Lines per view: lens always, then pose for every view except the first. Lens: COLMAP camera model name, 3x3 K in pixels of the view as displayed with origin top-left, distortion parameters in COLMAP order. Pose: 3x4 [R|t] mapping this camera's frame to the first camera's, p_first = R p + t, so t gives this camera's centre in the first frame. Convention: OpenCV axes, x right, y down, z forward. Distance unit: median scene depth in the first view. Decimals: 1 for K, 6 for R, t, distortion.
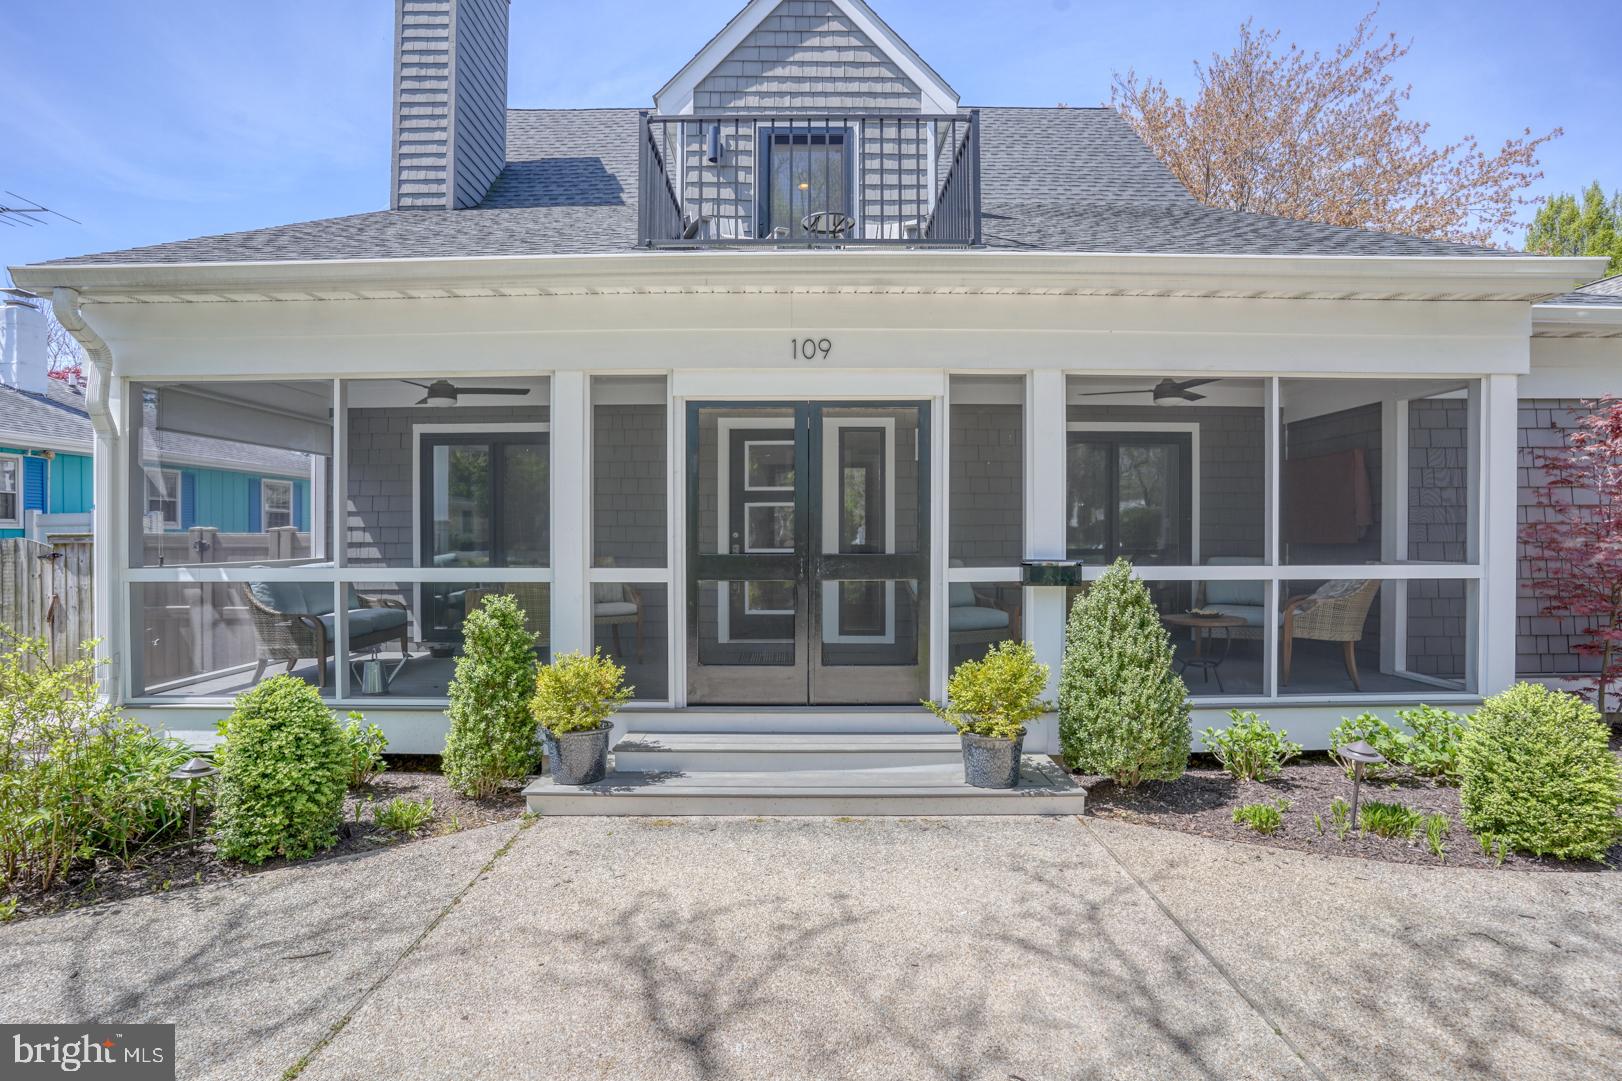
lens RADIAL K [[800.8, 0, 810.2], [0, 800.8, 533.3], [0, 0, 1]] dist [-0.066890, 0.027182]
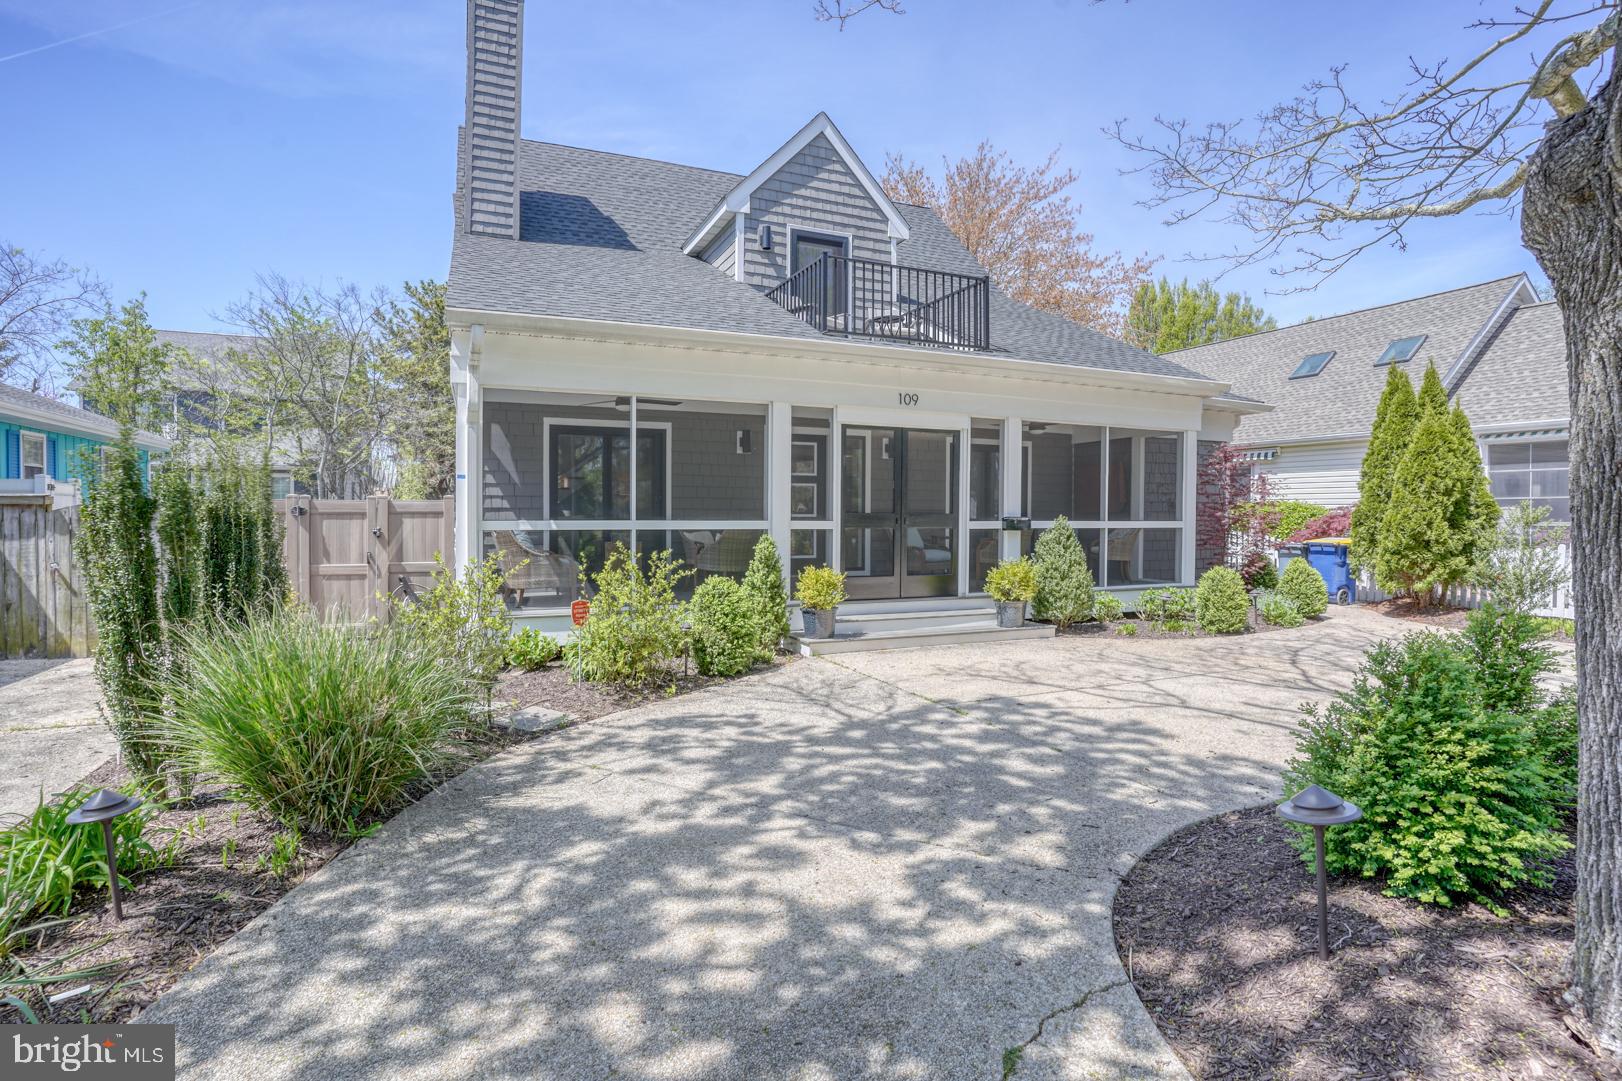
lens RADIAL K [[793.9, 0, 813.1], [0, 793.9, 528.4], [0, 0, 1]] dist [-0.058734, 0.000957]
pose [[0.918495, -0.000860, 0.395431, -0.610045], [-0.006244, 0.999841, 0.016678, 0.021187], [-0.395382, -0.017788, 0.918344, -0.379492]]
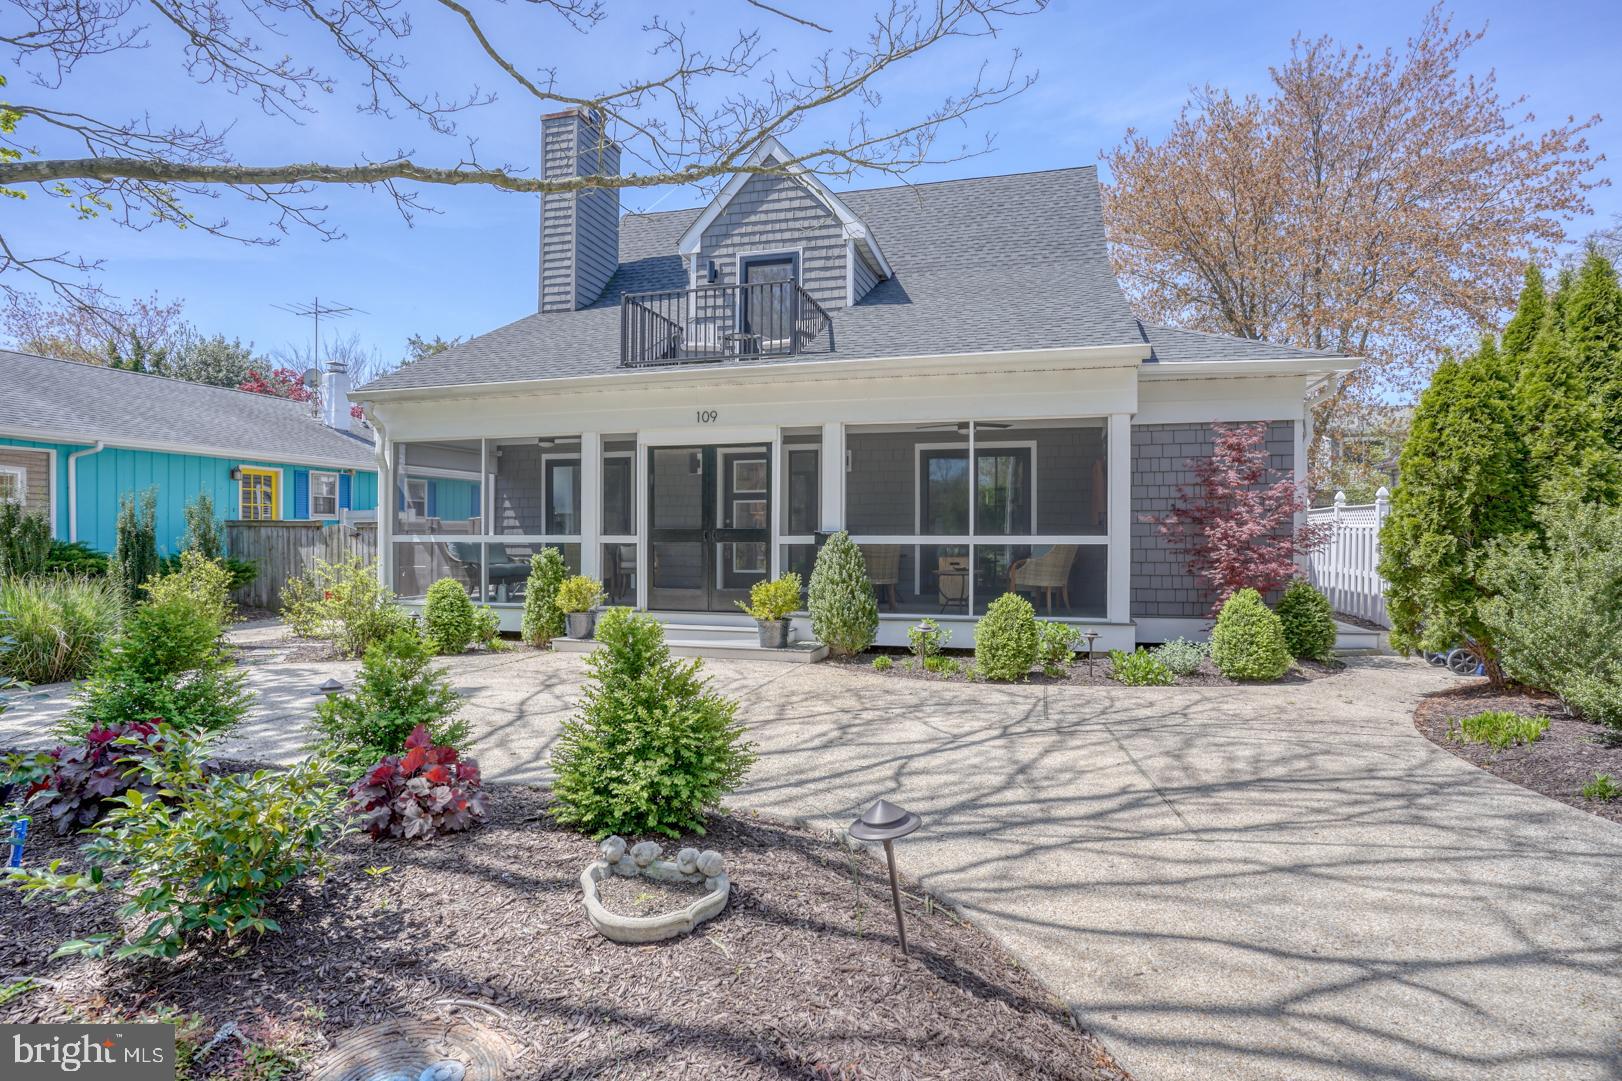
lens RADIAL K [[853.8, 0, 811.1], [0, 853.8, 527.7], [0, 0, 1]] dist [-0.056025, -0.000091]
pose [[0.963941, 0.000955, -0.266114, 0.511493], [-0.002665, 0.999978, -0.006067, 0.024713], [0.266102, 0.006557, 0.963923, -0.560005]]
